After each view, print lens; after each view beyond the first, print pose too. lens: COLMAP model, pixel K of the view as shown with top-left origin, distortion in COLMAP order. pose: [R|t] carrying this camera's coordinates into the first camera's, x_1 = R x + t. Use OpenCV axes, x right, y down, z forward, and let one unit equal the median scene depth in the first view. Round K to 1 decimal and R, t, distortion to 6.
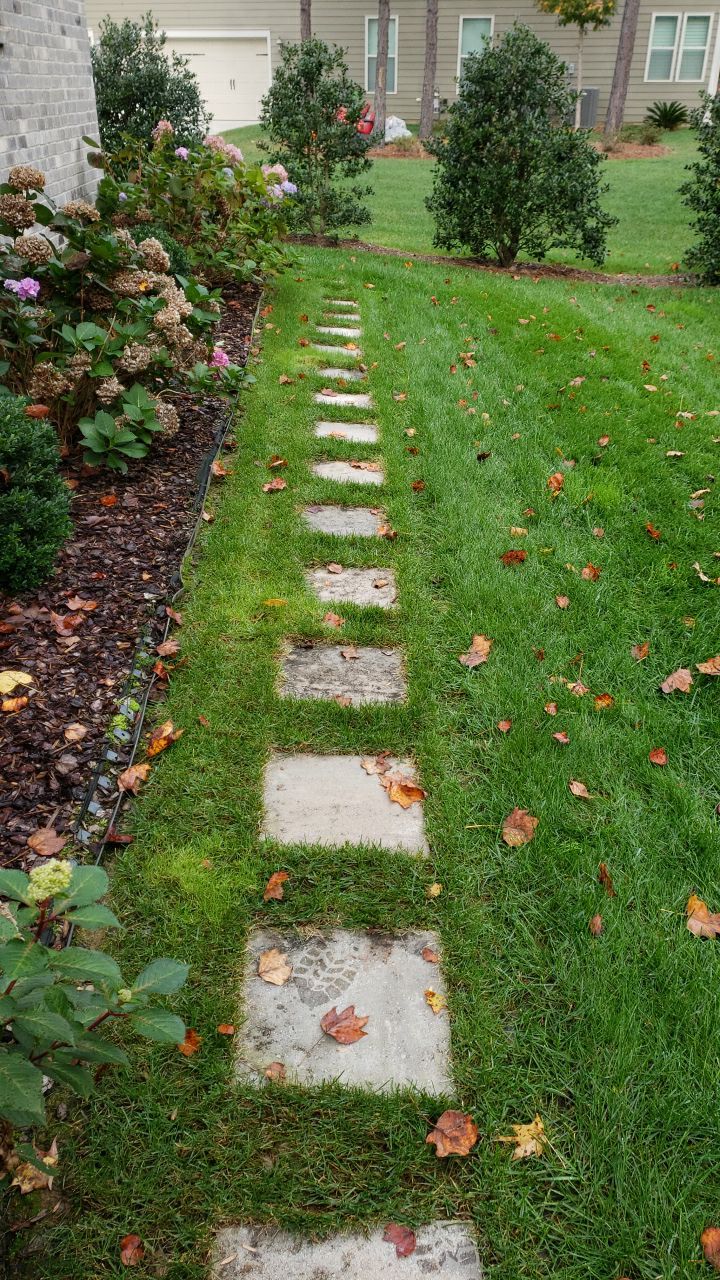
lens RADIAL K [[1008.0, 0, 364.5], [0, 1008.0, 625.3], [0, 0, 1]] dist [0.024764, 0.050800]
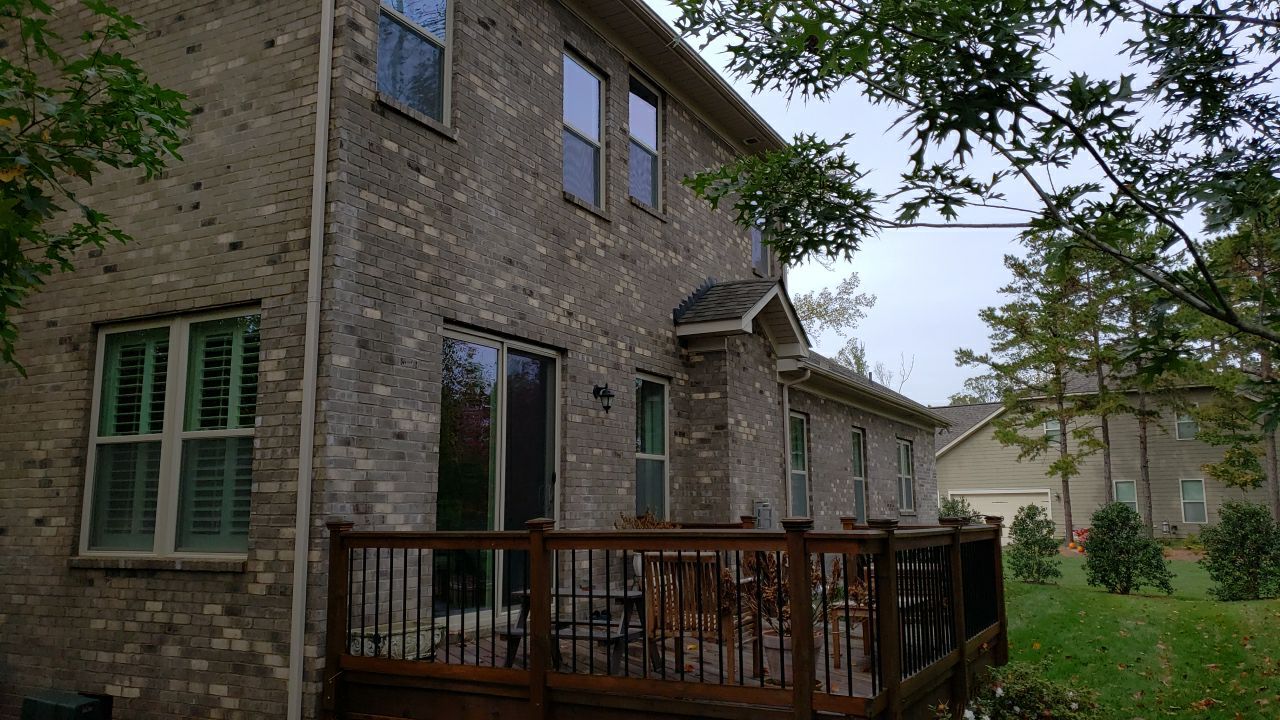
lens RADIAL K [[910.3, 0, 705.8], [0, 910.3, 377.4], [0, 0, 1]] dist [0.089402, -0.101196]
pose [[0.890353, -0.081281, -0.447957, 0.510719], [-0.201363, 0.812155, -0.547592, 1.026203], [0.408320, 0.577752, 0.706737, -1.991268]]
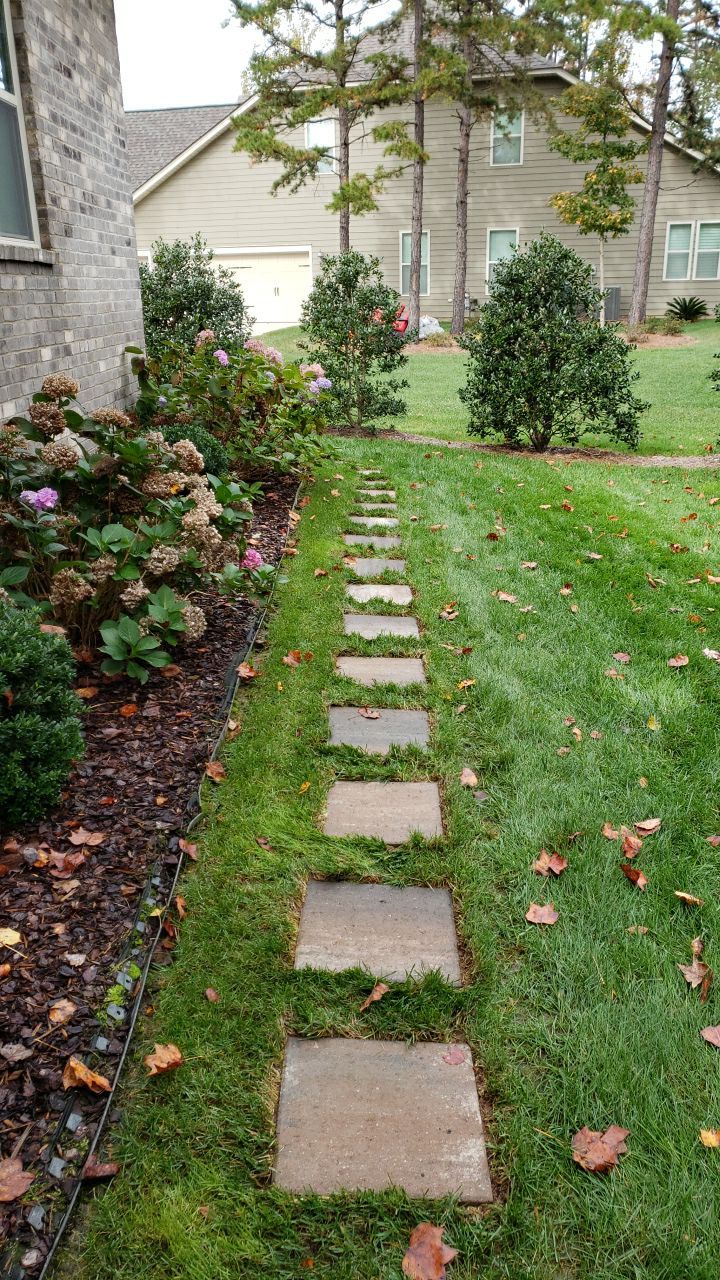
lens RADIAL K [[1002.5, 0, 360.0], [0, 1002.5, 640.0], [0, 0, 1]] dist [0.103610, -0.189191]
pose [[0.999055, -0.009447, -0.042431, 0.000677], [0.002825, 0.988149, -0.153469, -0.024411], [0.043378, 0.153204, 0.987242, 0.043614]]
